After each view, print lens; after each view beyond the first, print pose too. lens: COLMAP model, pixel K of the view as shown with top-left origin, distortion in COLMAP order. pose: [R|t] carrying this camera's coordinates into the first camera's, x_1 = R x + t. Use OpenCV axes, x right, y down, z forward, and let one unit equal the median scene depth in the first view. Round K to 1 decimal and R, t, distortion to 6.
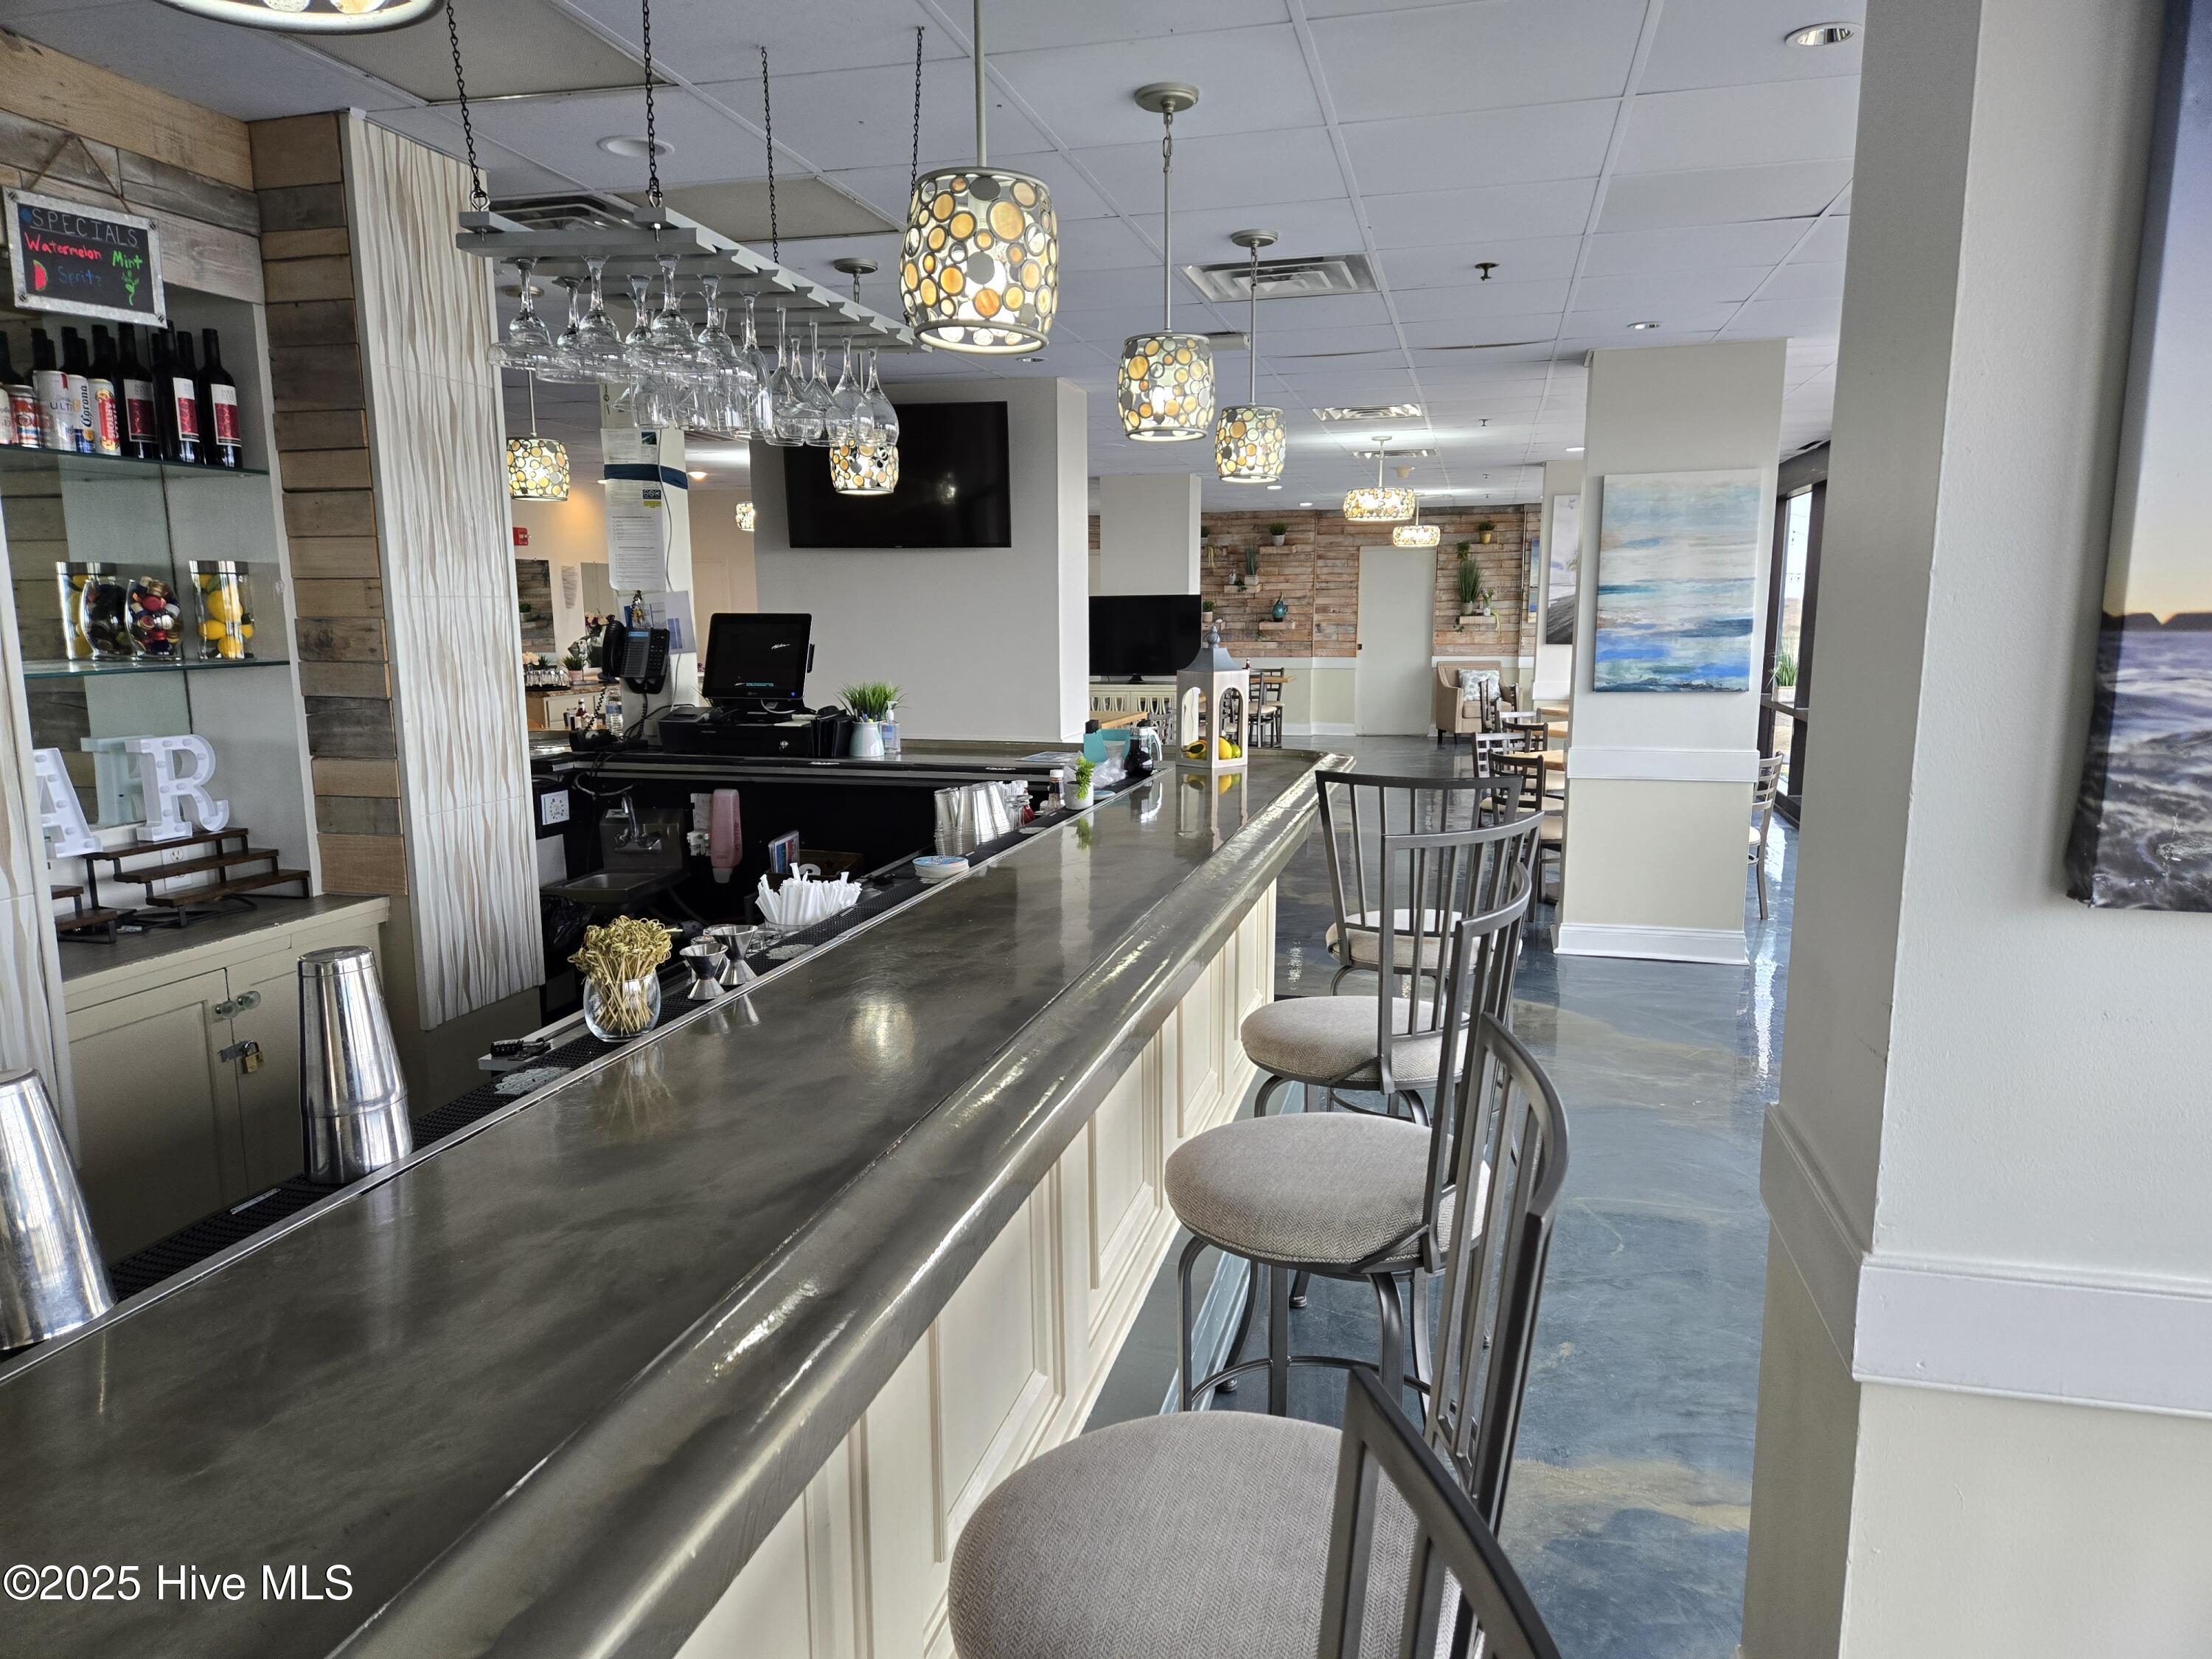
lens RADIAL K [[1469.9, 0, 1096.1], [0, 1469.9, 834.8], [0, 0, 1]] dist [0.053006, -0.041607]
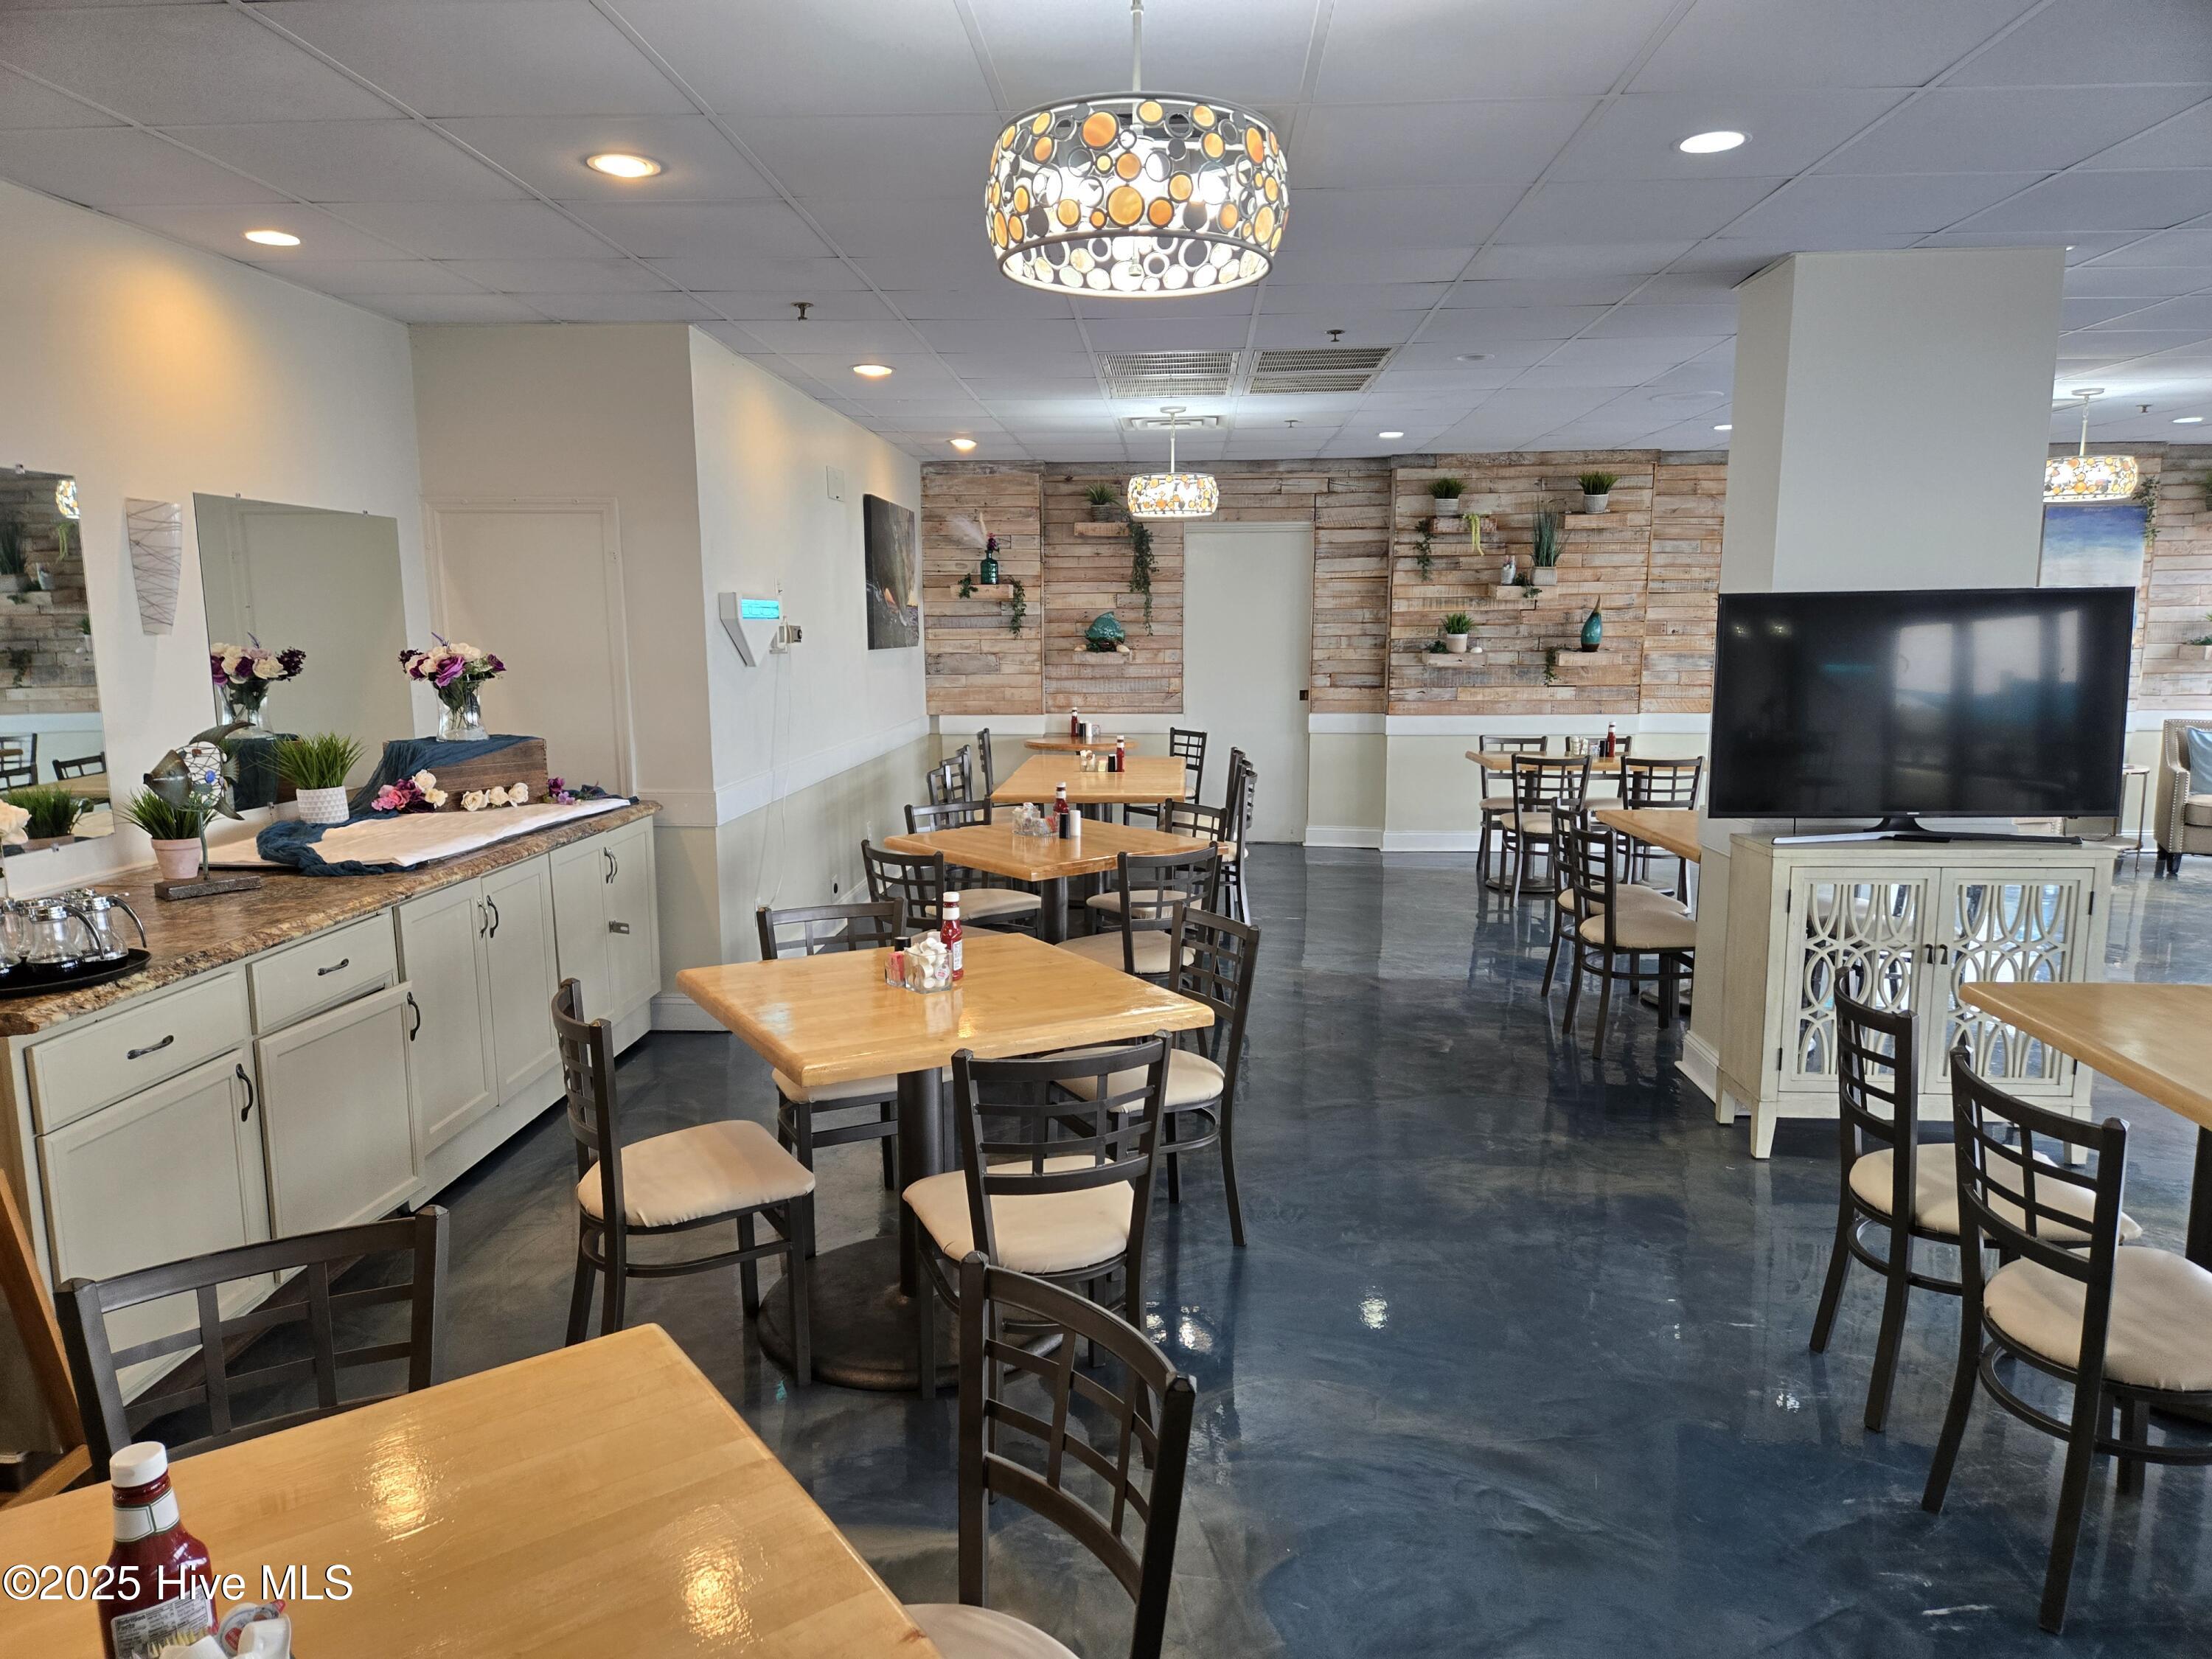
lens RADIAL K [[1469.9, 0, 1097.5], [0, 1469.9, 831.4], [0, 0, 1]] dist [0.053006, -0.041607]
pose [[0.980611, -0.028347, 0.193903, -0.174019], [0.031125, 0.999452, -0.011298, -0.079393], [-0.193477, 0.017115, 0.980956, 0.510357]]
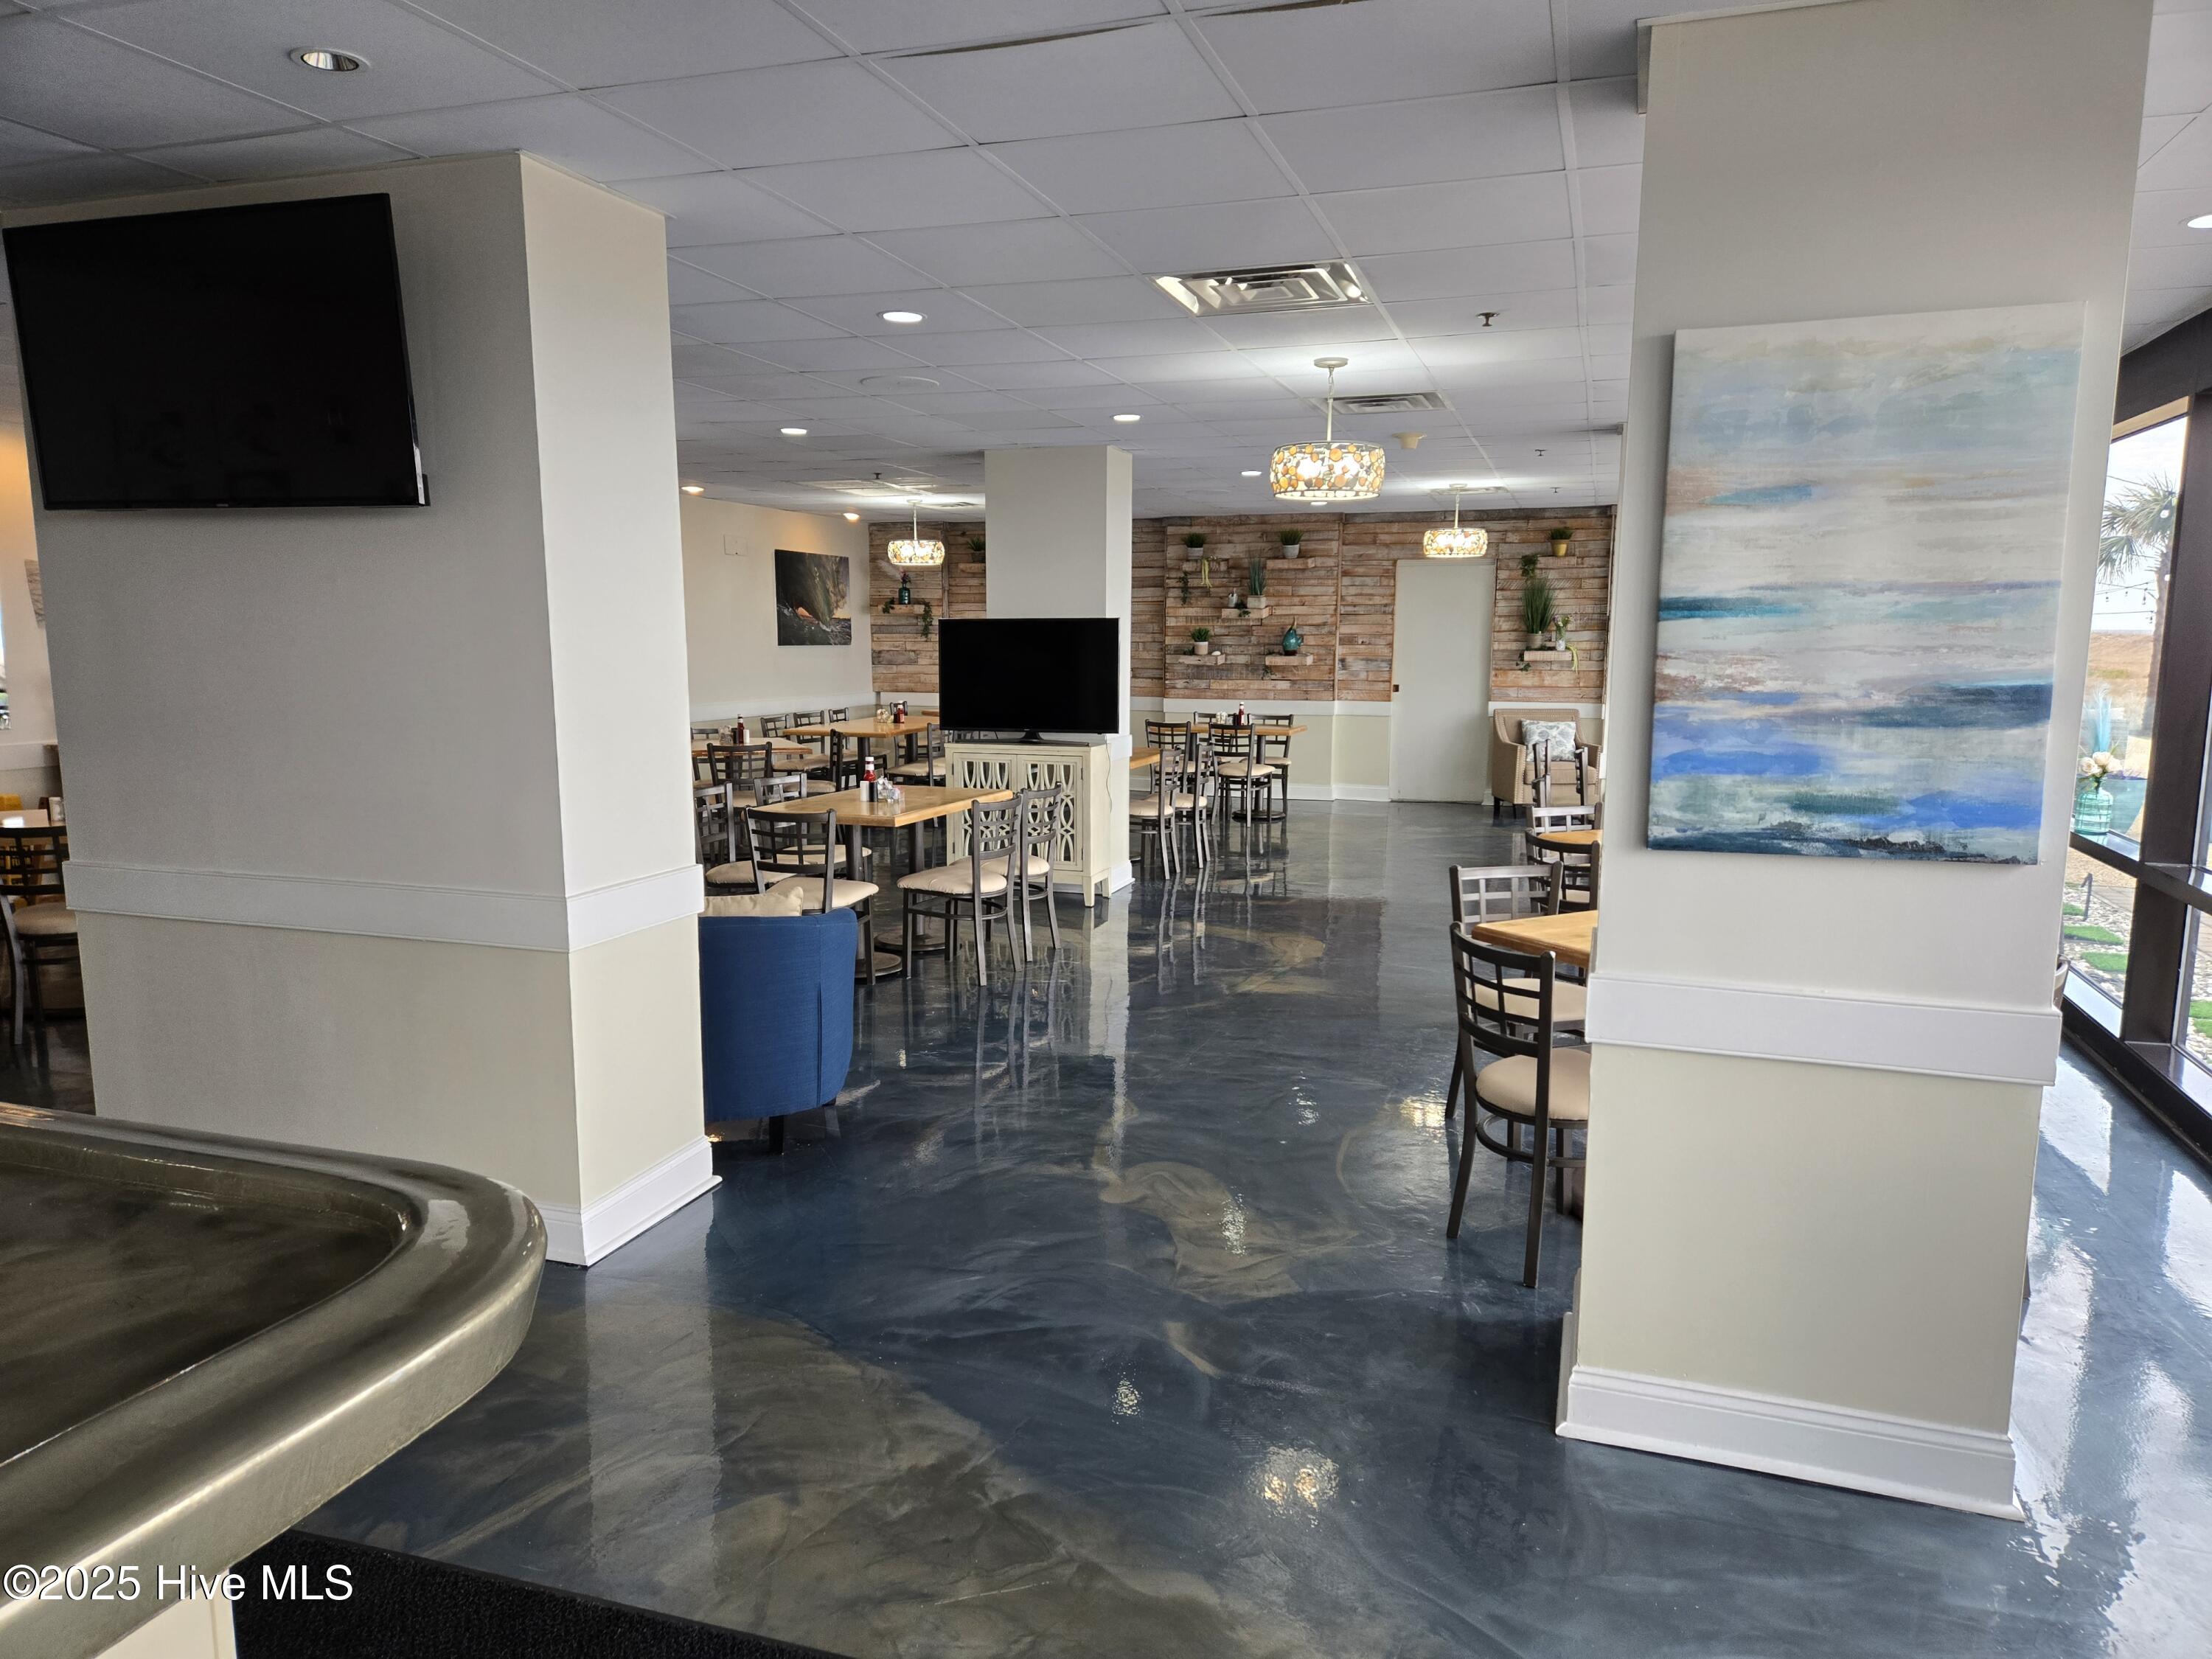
lens RADIAL K [[1469.9, 0, 1109.1], [0, 1469.9, 829.0], [0, 0, 1]] dist [0.053006, -0.041607]
pose [[0.997752, 0.018100, -0.064520, 0.082841], [-0.019461, 0.999600, -0.020529, -0.035753], [0.064123, 0.021739, 0.997705, 0.223618]]
